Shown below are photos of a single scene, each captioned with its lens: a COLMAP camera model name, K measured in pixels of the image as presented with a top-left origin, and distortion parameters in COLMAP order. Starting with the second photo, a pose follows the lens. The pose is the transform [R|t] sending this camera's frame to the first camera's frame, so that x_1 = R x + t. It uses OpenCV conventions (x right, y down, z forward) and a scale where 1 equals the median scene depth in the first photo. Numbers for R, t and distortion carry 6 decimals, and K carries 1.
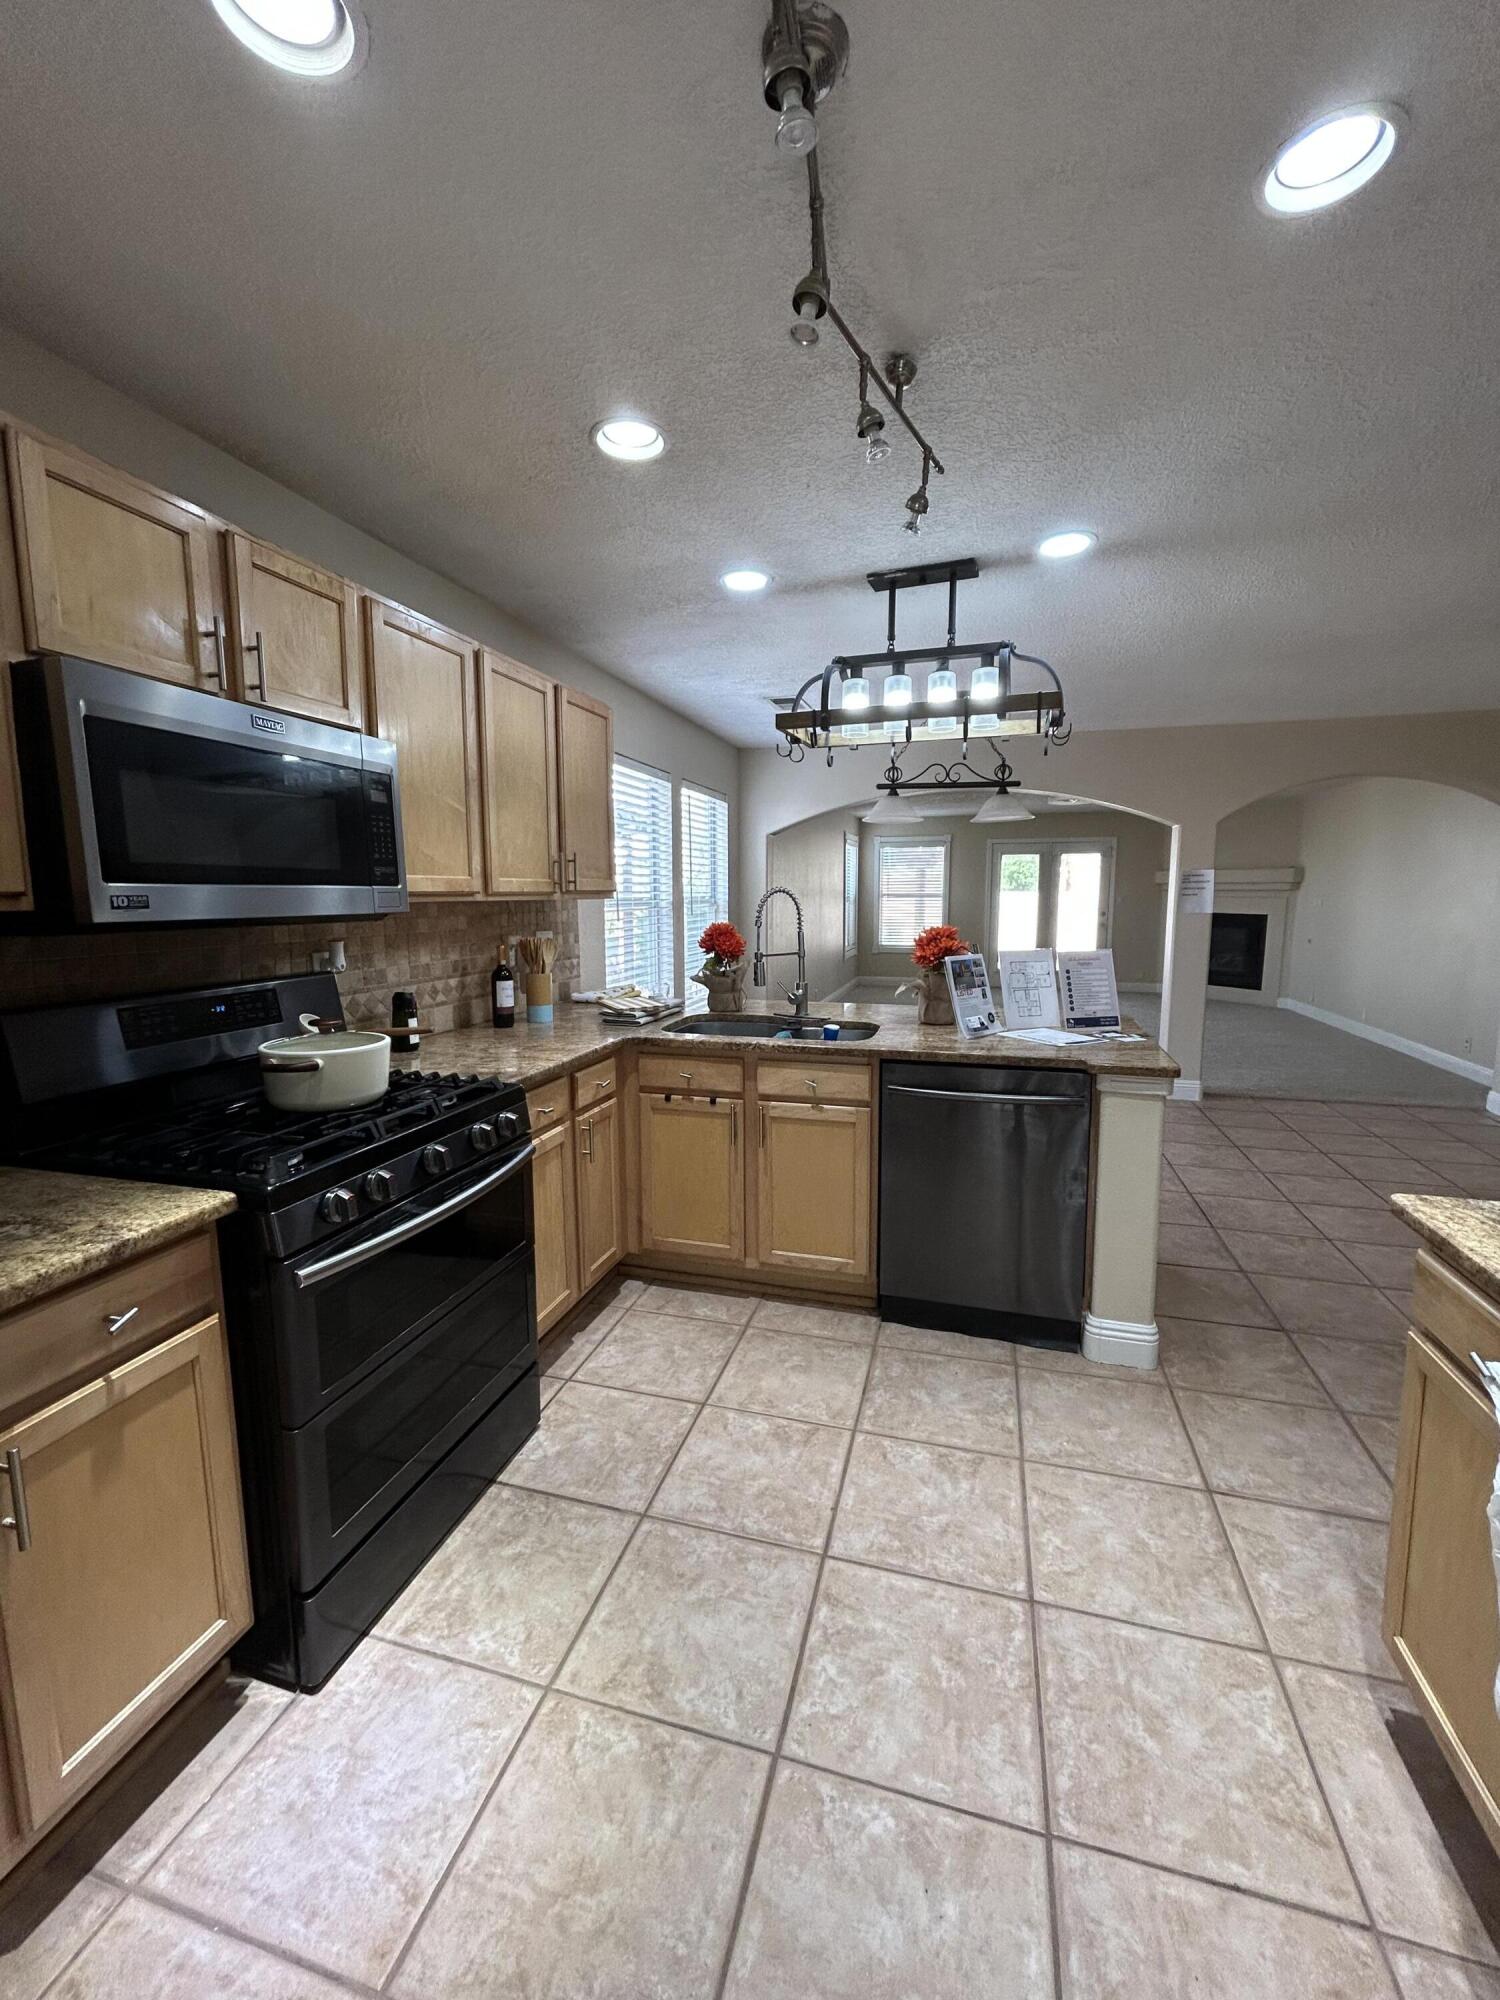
lens RADIAL K [[803.5, 0, 756.6], [0, 803.5, 996.0], [0, 0, 1]] dist [0.000747, 0.000319]
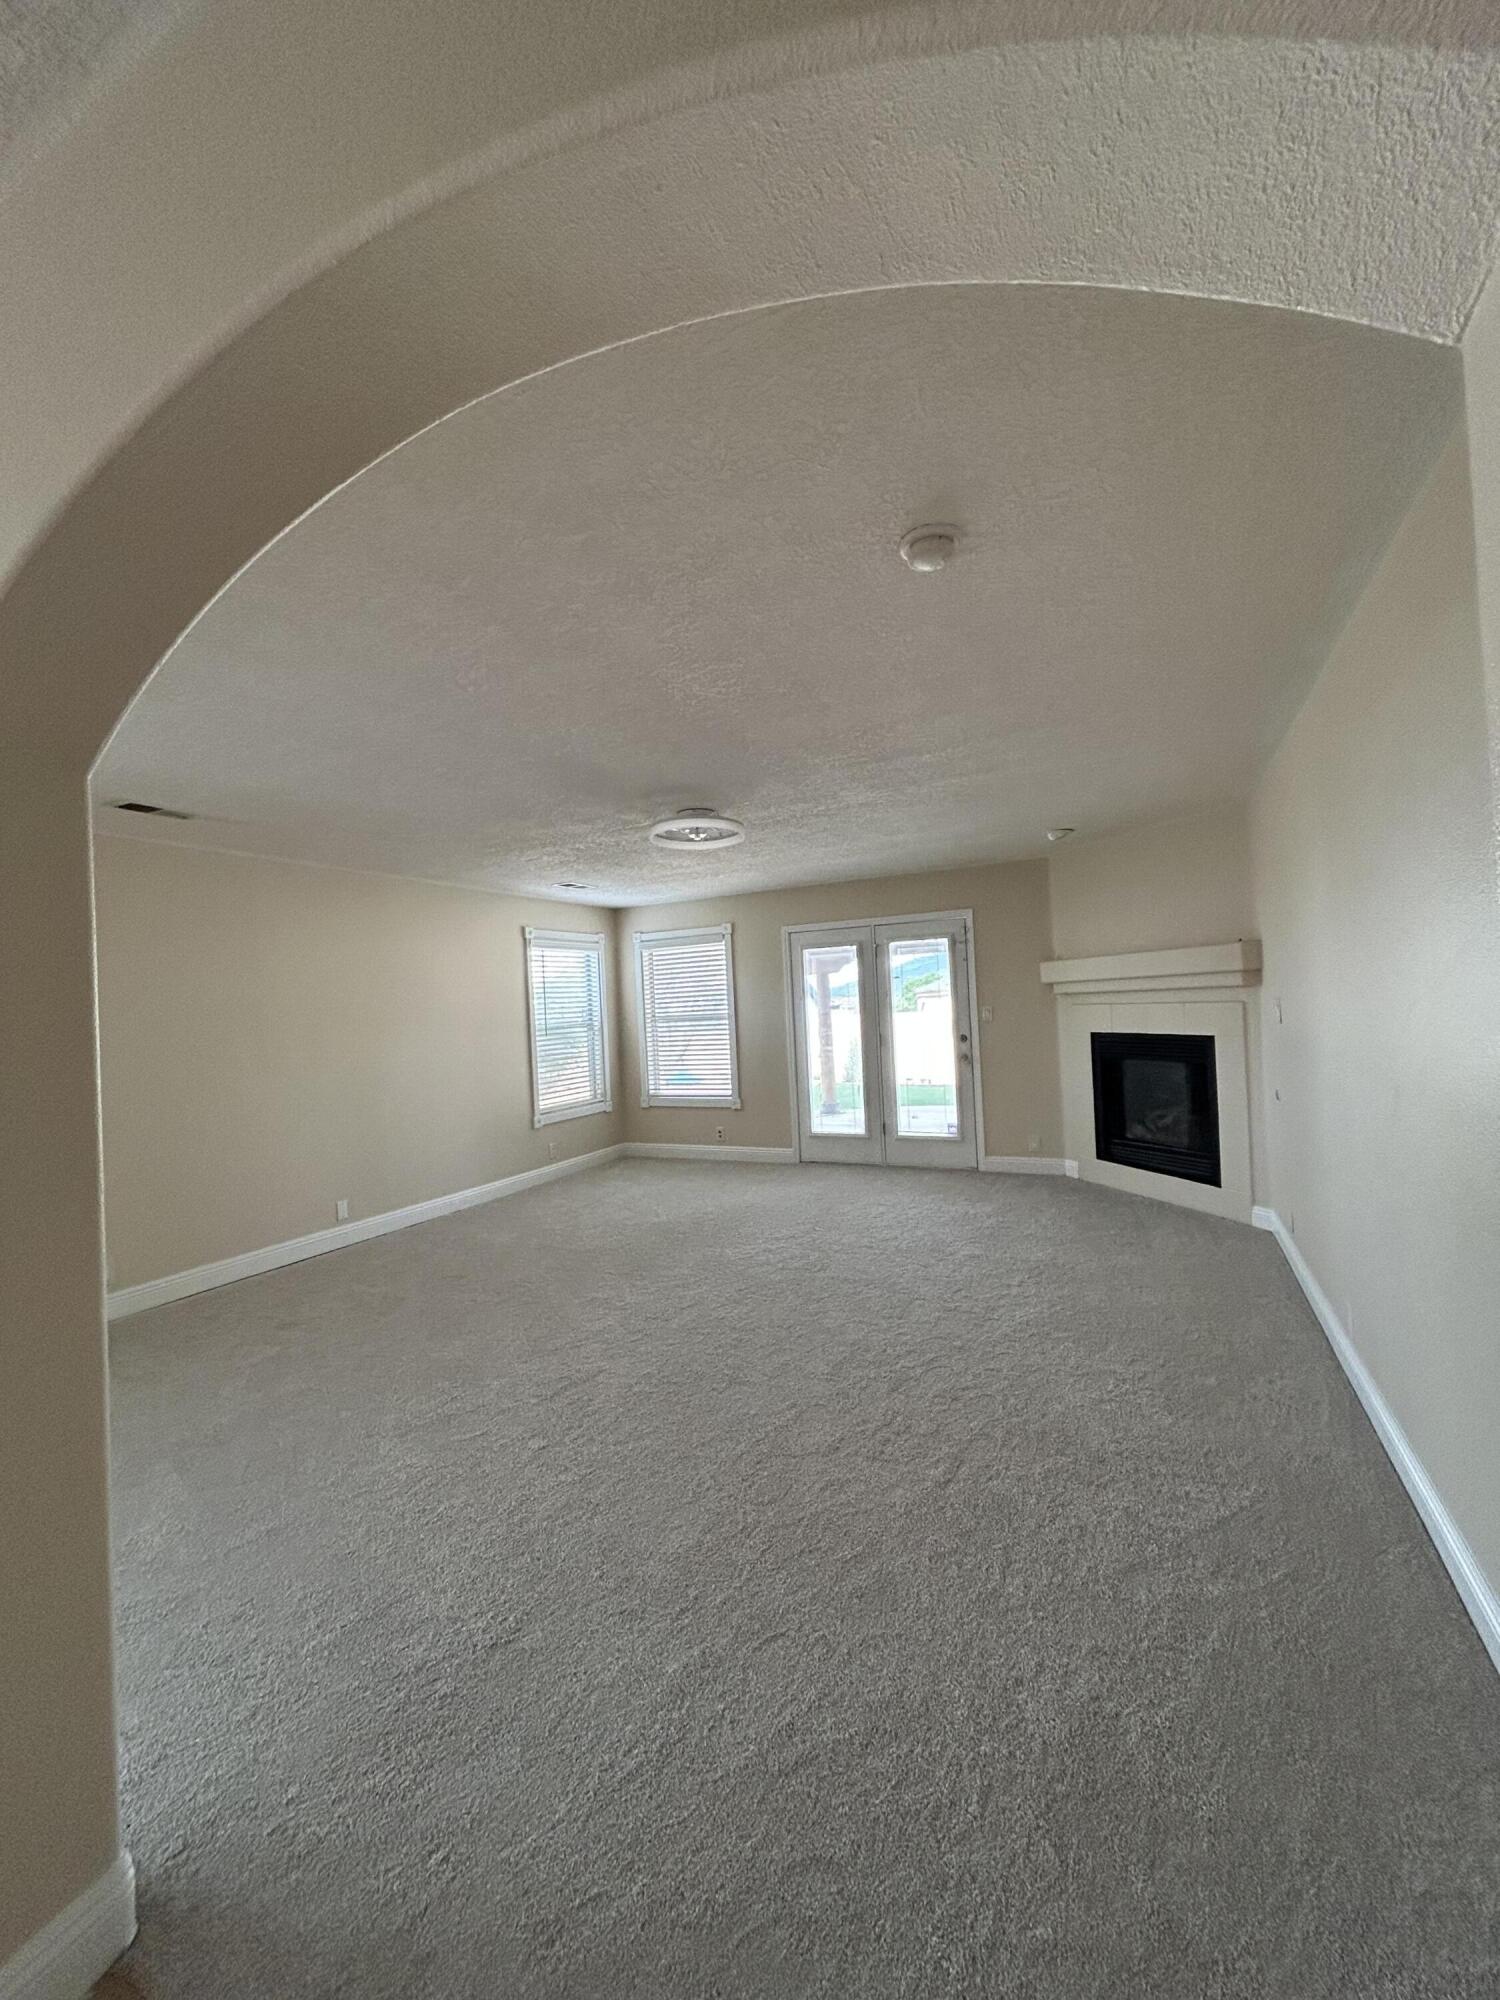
lens RADIAL K [[803.5, 0, 756.6], [0, 803.5, 996.0], [0, 0, 1]] dist [0.000747, 0.000319]
pose [[0.983105, -0.045011, -0.177424, 0.393325], [0.019939, 0.989860, -0.140637, -0.054415], [0.181955, 0.134723, 0.974034, 0.404767]]
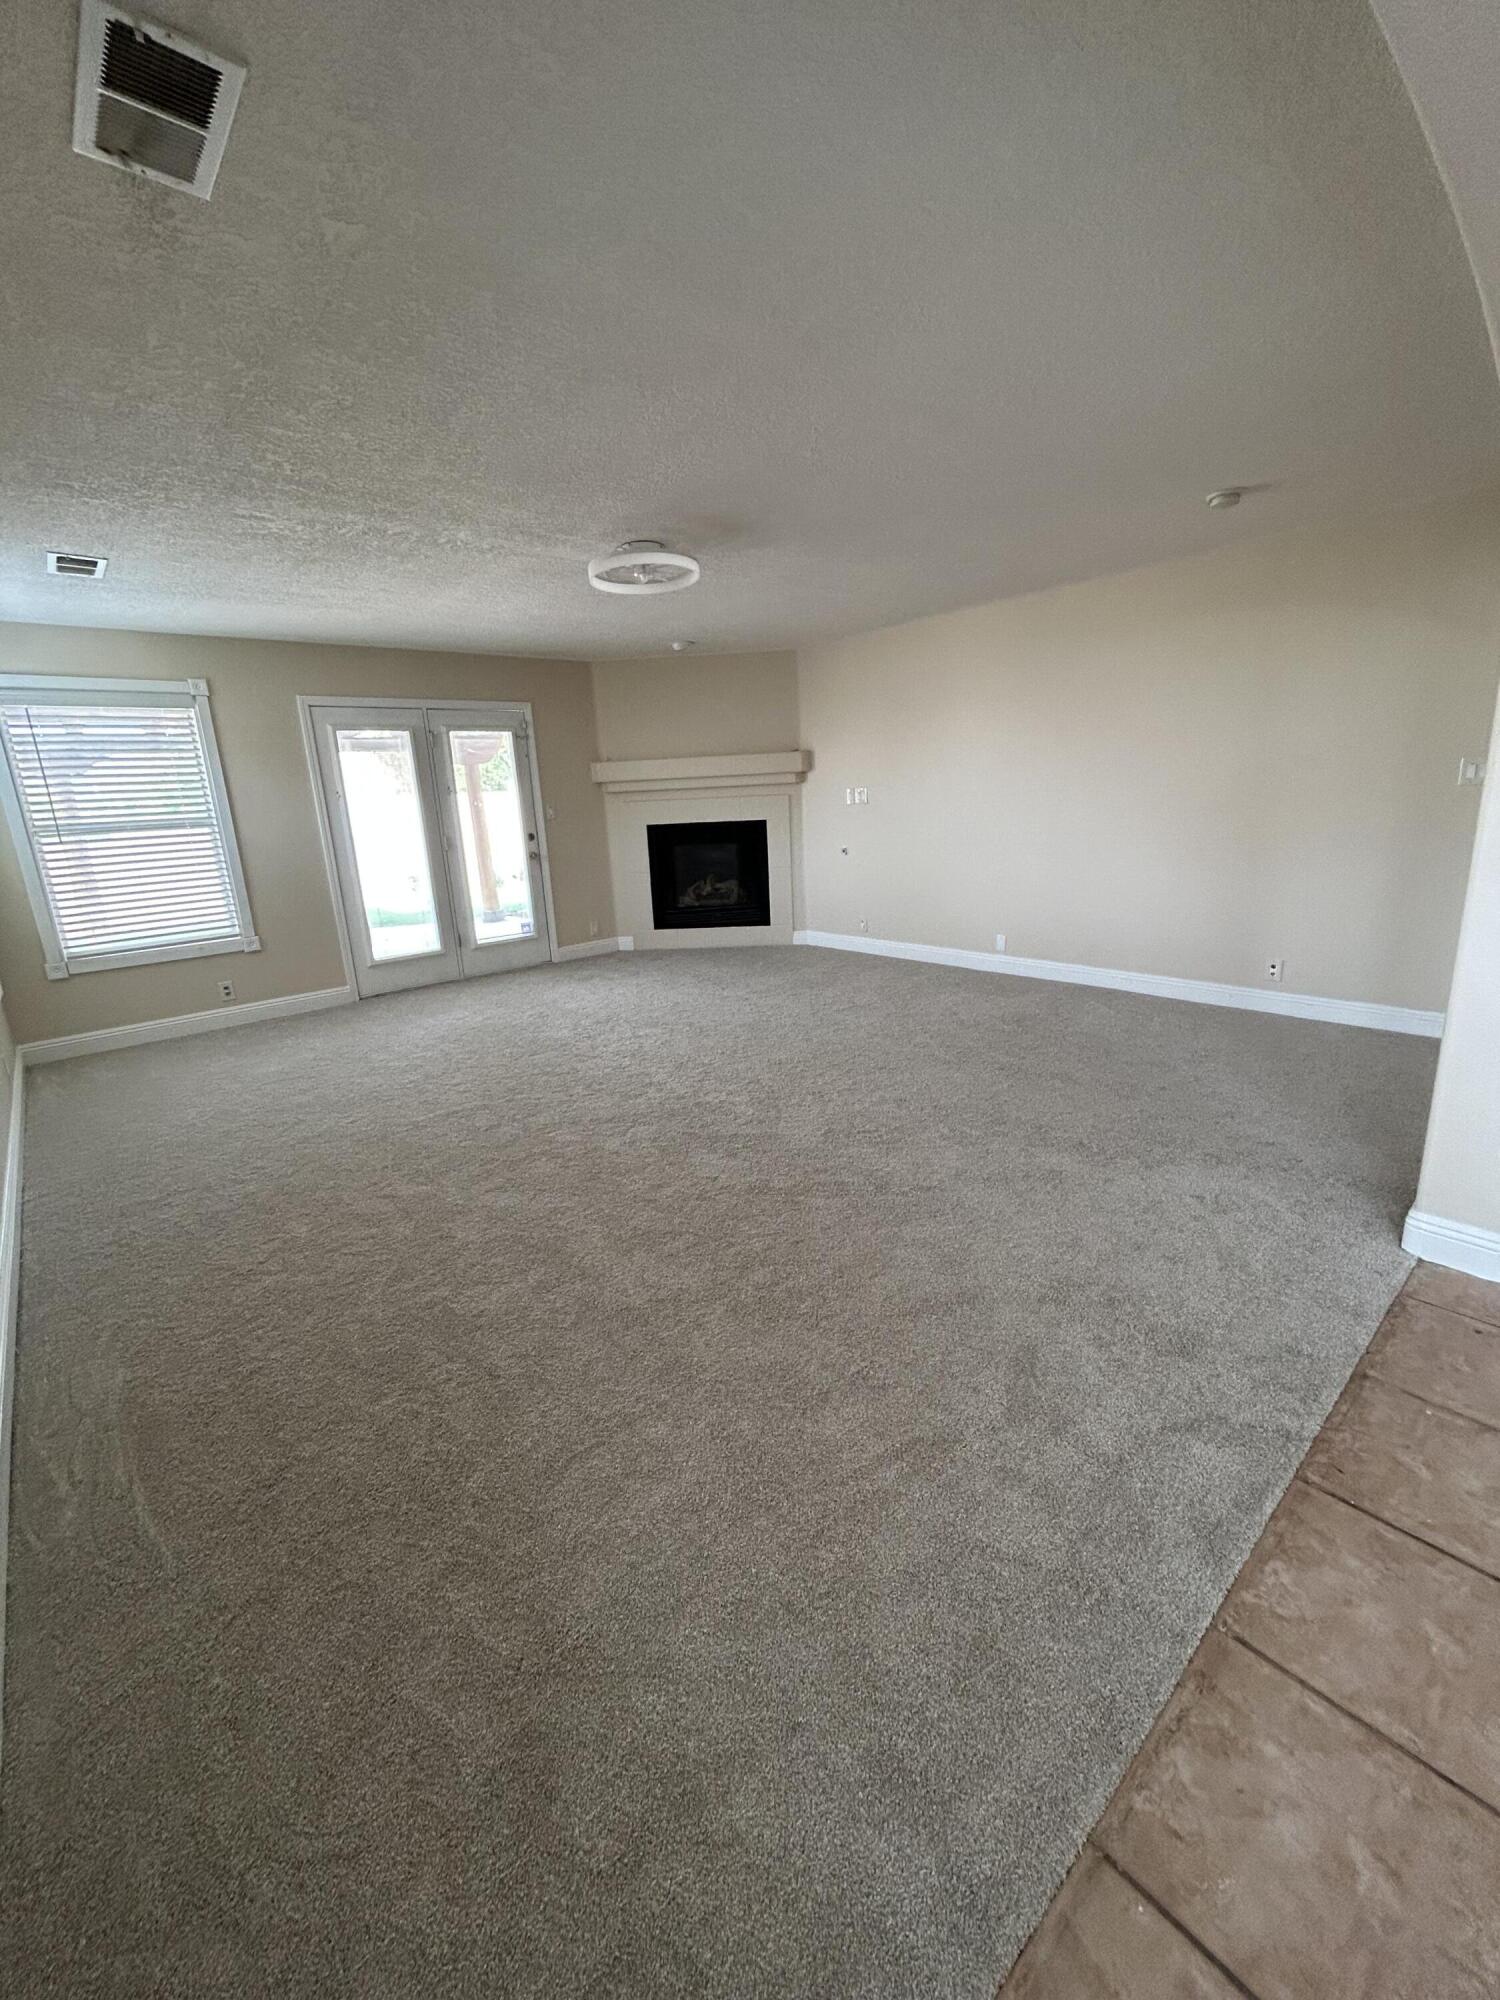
lens RADIAL K [[803.5, 0, 756.6], [0, 803.5, 996.0], [0, 0, 1]] dist [0.000747, 0.000319]
pose [[0.544533, -0.233126, 0.805690, 0.020277], [0.154010, 0.972055, 0.177174, -0.068594], [-0.824478, 0.027607, 0.565220, 0.538235]]
